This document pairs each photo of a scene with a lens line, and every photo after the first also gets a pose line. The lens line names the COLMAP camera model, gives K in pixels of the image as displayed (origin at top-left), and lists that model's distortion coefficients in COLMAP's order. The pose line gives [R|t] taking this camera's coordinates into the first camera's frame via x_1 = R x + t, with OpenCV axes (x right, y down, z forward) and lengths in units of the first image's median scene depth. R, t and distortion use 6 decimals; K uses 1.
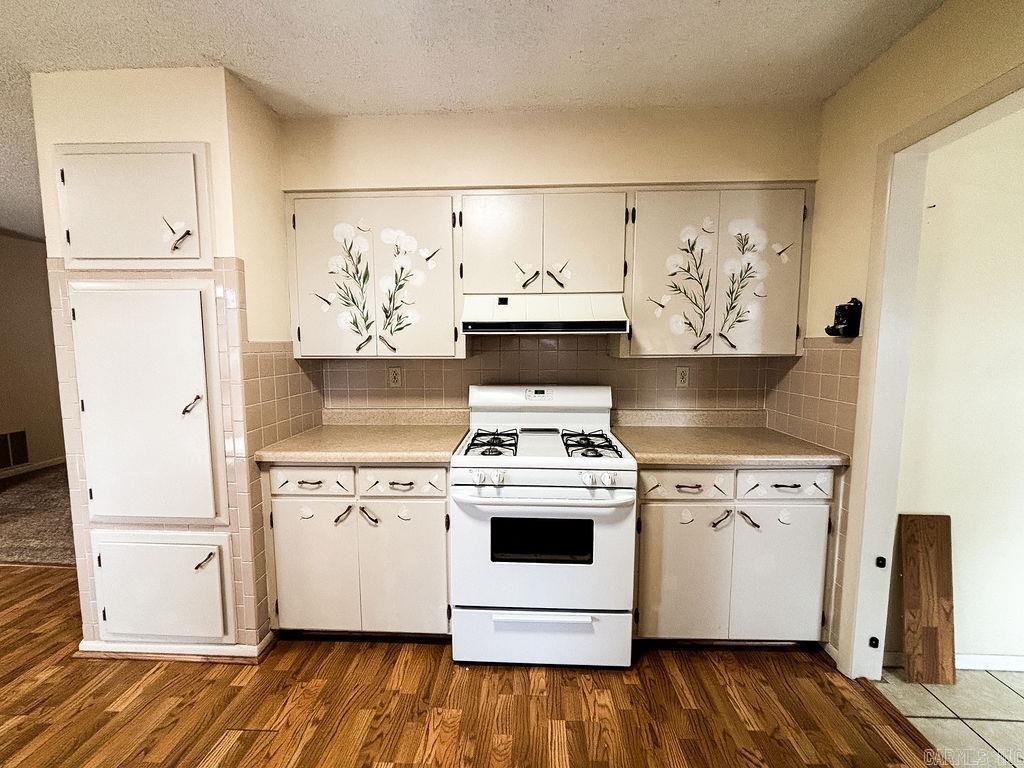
lens RADIAL K [[418.8, 0, 510.0], [0, 418.8, 382.1], [0, 0, 1]] dist [0.003835, -0.000410]
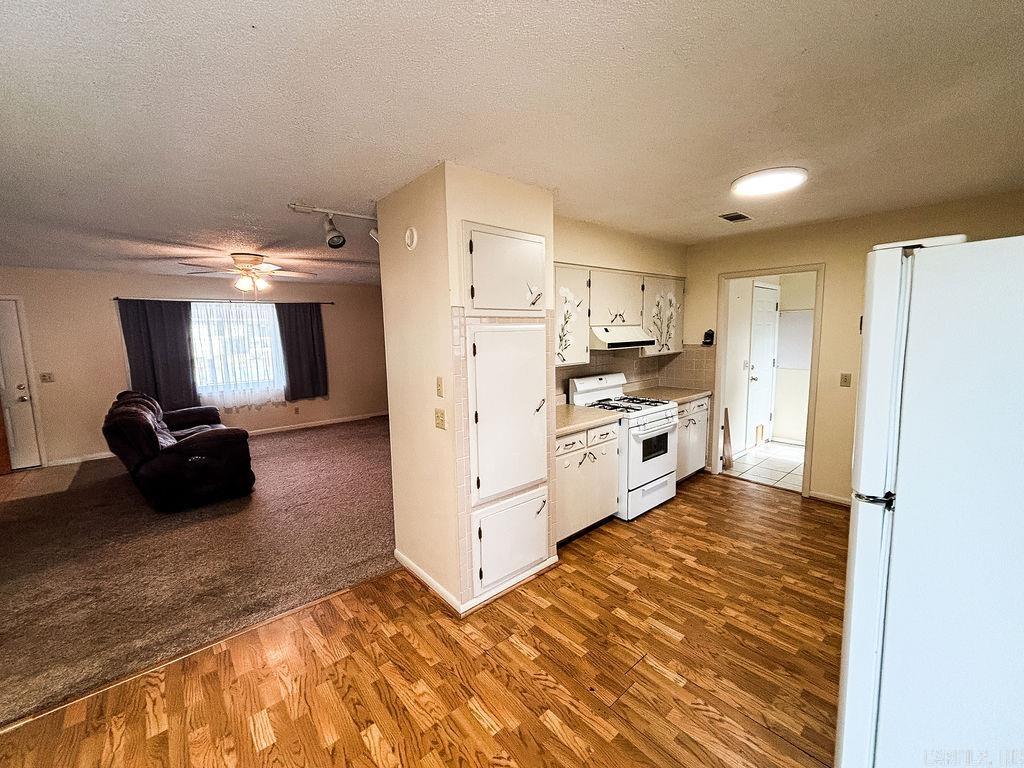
lens RADIAL K [[418.8, 0, 510.0], [0, 418.8, 382.1], [0, 0, 1]] dist [0.003835, -0.000410]
pose [[0.725154, -0.099537, 0.681355, -1.622409], [0.084741, 0.994876, 0.055149, -0.108654], [-0.683353, 0.017747, 0.729873, -0.035537]]
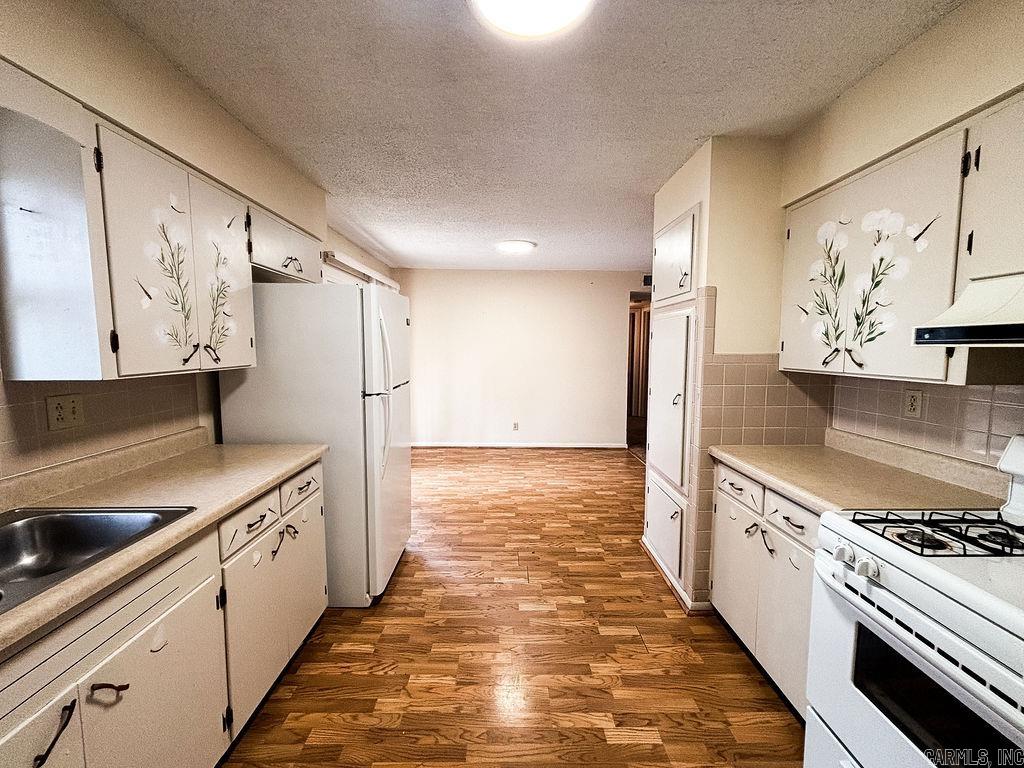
lens RADIAL K [[418.8, 0, 510.0], [0, 418.8, 382.1], [0, 0, 1]] dist [0.003835, -0.000410]
pose [[0.048064, 0.083152, -0.995377, 0.501321], [-0.094903, 0.992401, 0.078320, -0.049706], [0.994326, 0.090700, 0.055590, 0.324930]]
